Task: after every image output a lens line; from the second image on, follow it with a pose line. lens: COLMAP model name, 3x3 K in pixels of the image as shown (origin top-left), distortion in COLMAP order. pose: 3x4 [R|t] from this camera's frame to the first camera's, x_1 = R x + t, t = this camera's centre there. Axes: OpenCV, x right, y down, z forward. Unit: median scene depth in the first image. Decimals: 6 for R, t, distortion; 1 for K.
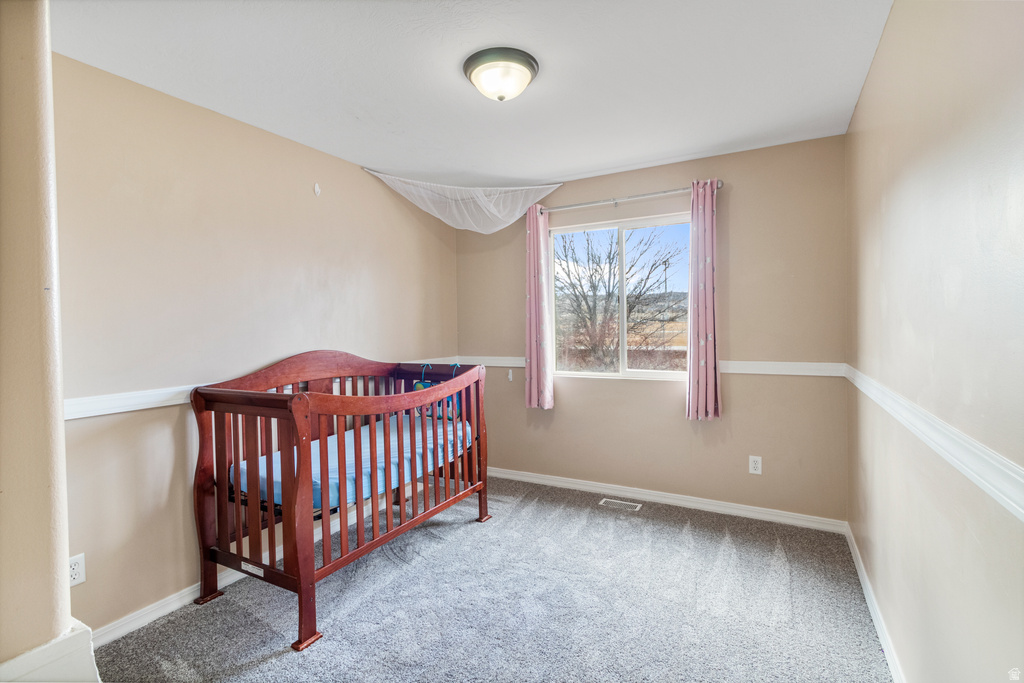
lens RADIAL K [[478.0, 0, 512.8], [0, 478.0, 325.7], [0, 0, 1]] dist [0.001901, 0.000001]
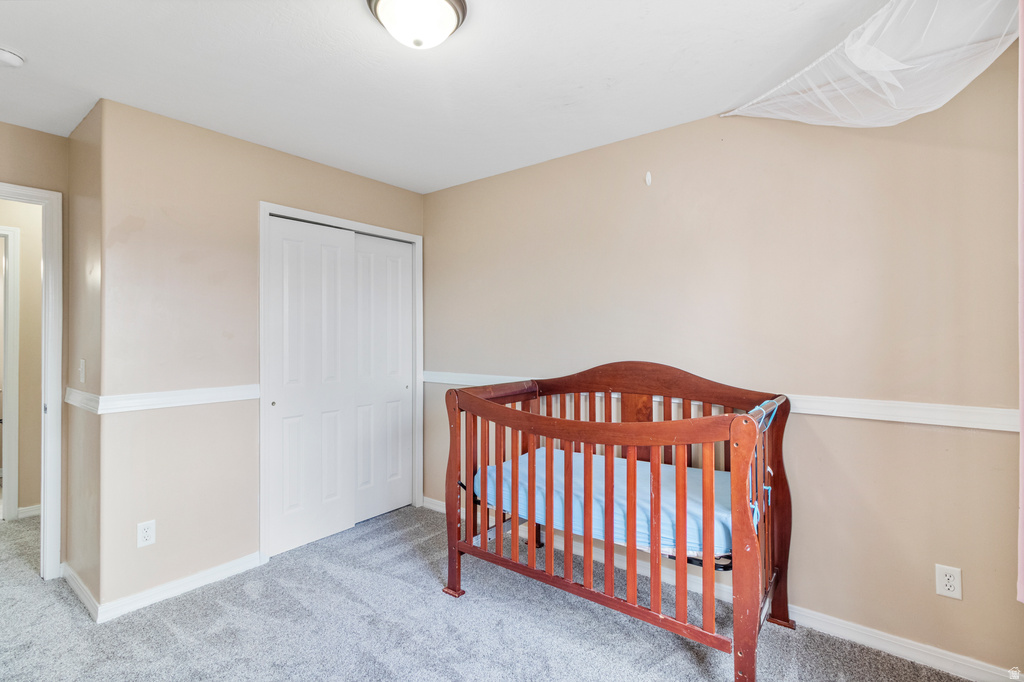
lens RADIAL K [[471.3, 0, 512.7], [0, 471.3, 335.6], [0, 0, 1]] dist [-0.001031, -0.000556]
pose [[-0.169839, 0.017085, -0.985324, 0.496701], [-0.003548, 0.999833, 0.017948, -0.010834], [0.985466, 0.006544, -0.169750, 0.912611]]
